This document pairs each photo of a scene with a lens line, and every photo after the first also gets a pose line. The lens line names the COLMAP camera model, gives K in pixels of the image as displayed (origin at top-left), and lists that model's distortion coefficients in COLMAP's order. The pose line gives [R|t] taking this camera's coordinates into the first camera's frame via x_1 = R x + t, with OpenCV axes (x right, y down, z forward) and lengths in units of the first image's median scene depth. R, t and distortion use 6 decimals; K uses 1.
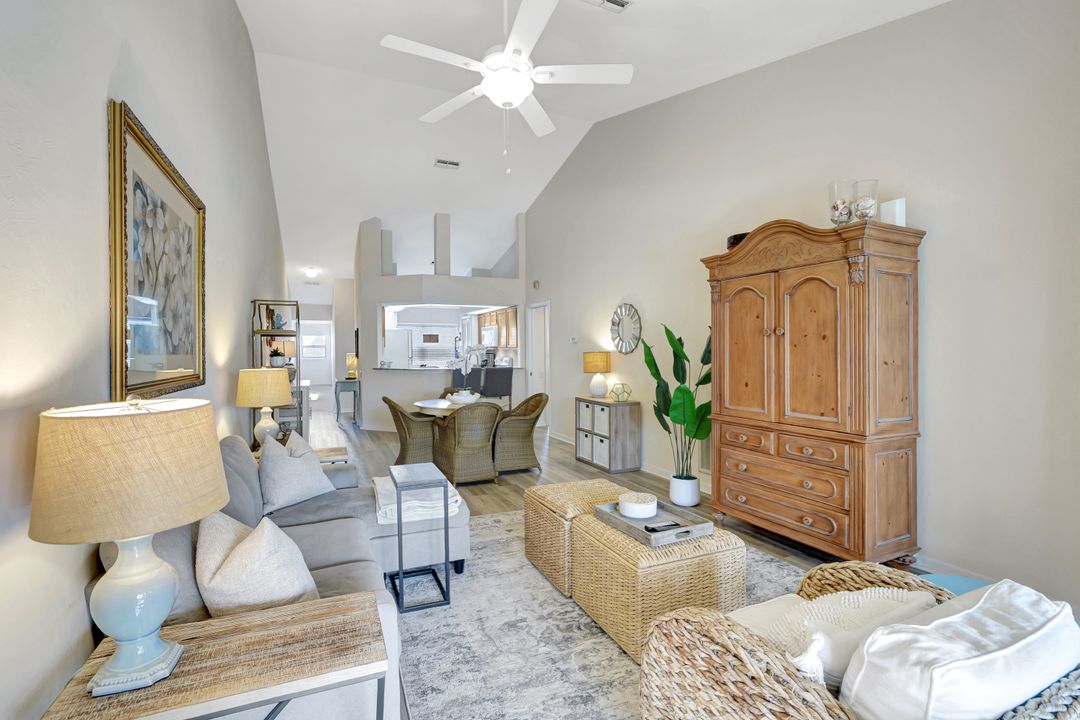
lens RADIAL K [[481.2, 0, 537.4], [0, 481.2, 355.1], [0, 0, 1]] dist [-0.018778, 0.006577]
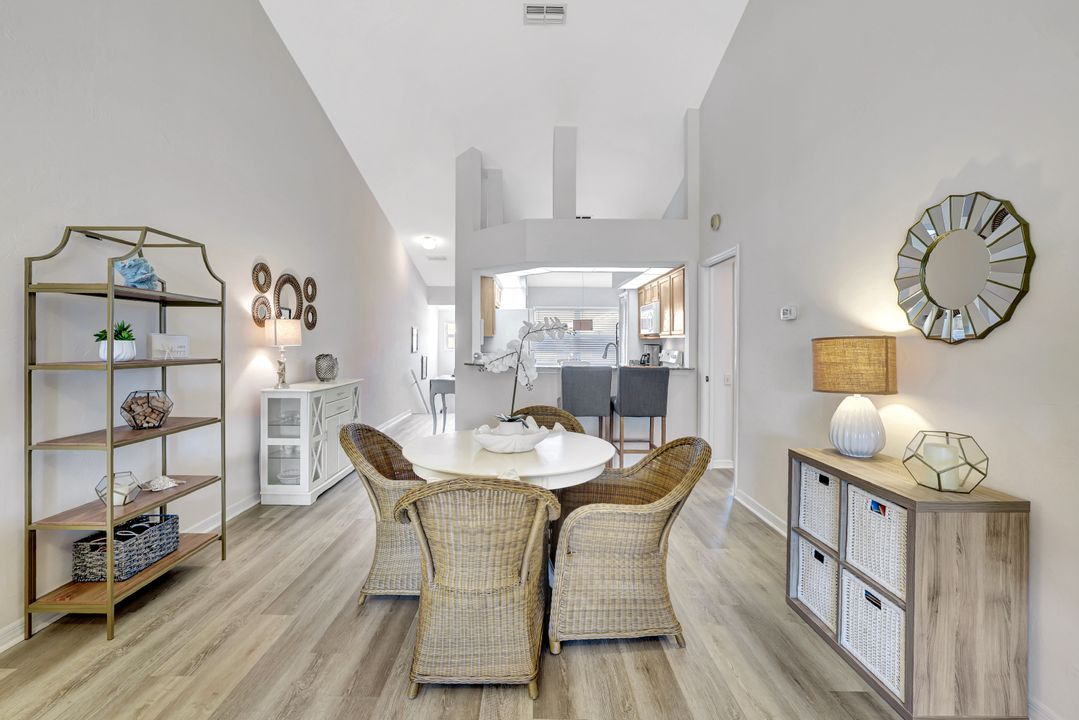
lens RADIAL K [[478.3, 0, 541.7], [0, 478.3, 349.8], [0, 0, 1]] dist [-0.030534, 0.018802]
pose [[0.917942, 0.011235, -0.396555, 0.045652], [-0.009805, 0.999936, 0.005632, 0.003456], [0.396593, -0.001282, 0.917994, 0.555956]]
